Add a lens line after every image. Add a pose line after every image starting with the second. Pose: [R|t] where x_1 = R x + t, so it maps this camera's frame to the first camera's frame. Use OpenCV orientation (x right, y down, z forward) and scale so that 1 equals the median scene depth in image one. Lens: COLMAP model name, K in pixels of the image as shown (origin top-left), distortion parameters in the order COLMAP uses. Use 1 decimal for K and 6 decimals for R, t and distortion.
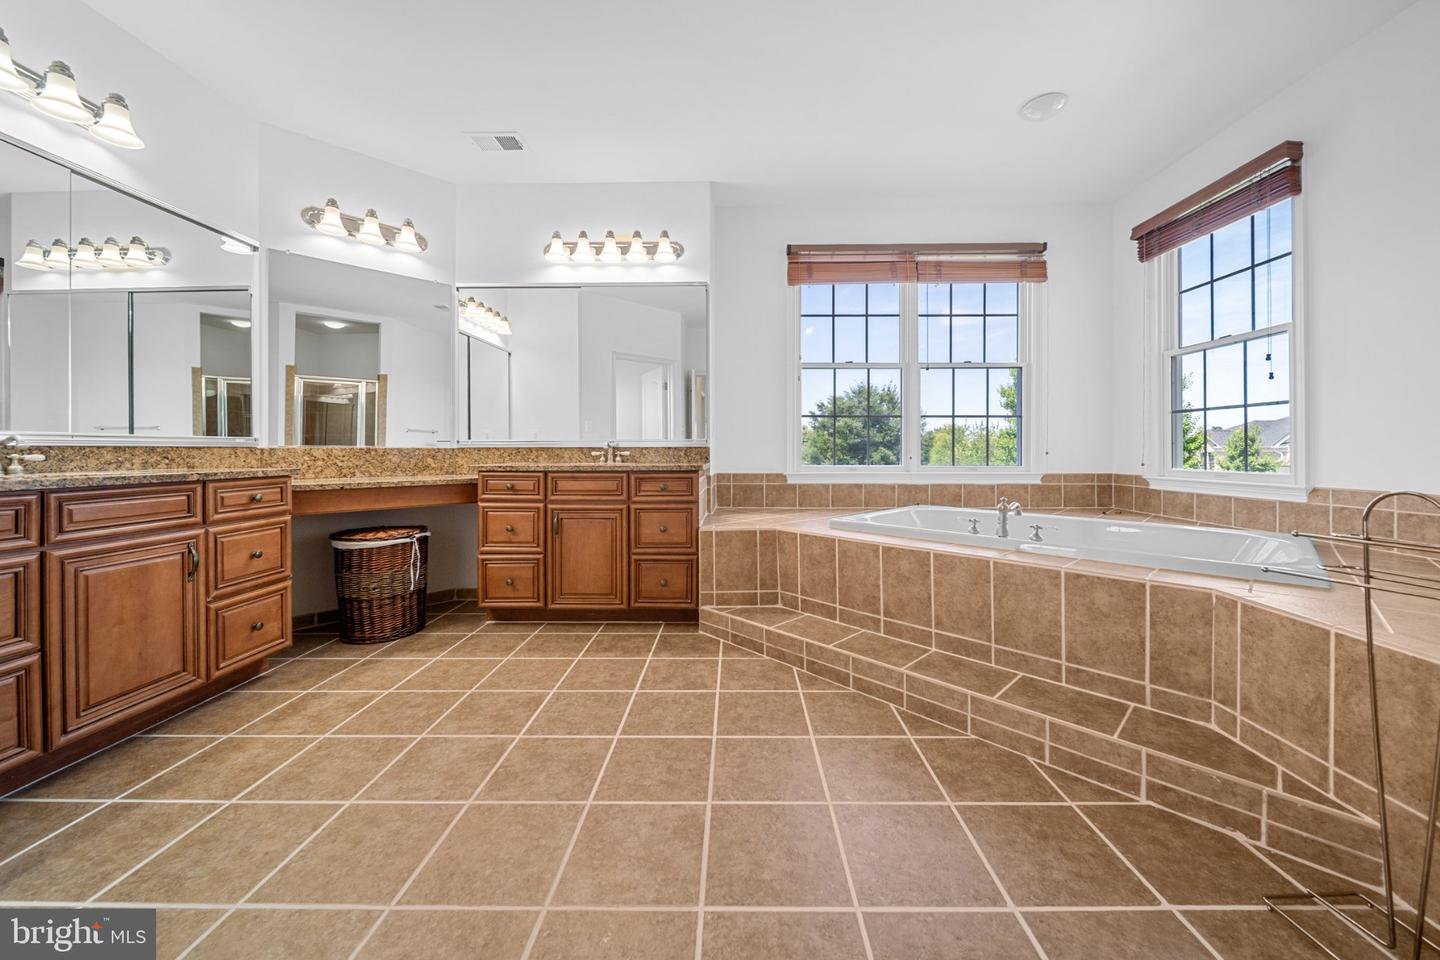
lens RADIAL K [[512.4, 0, 731.5], [0, 512.4, 450.7], [0, 0, 1]] dist [0.002808, -0.001829]
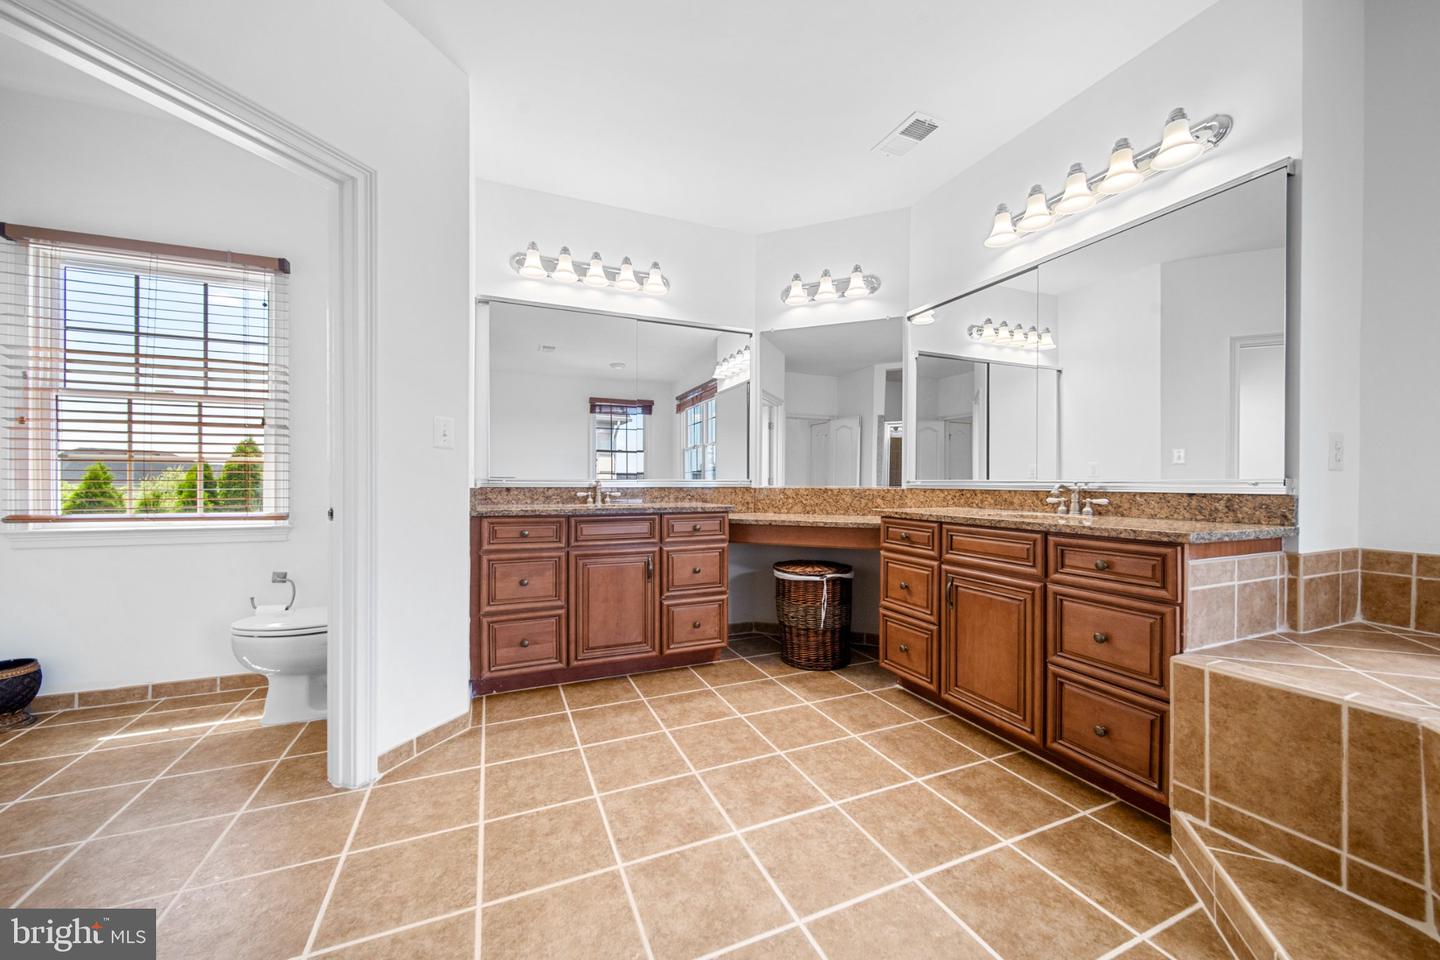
lens RADIAL K [[512.4, 0, 723.9], [0, 512.4, 484.9], [0, 0, 1]] dist [0.002808, -0.001829]
pose [[0.413613, 0.011461, -0.910381, 0.219430], [-0.006819, 0.999932, 0.009490, -0.022035], [0.910427, 0.002283, 0.413662, 0.381596]]
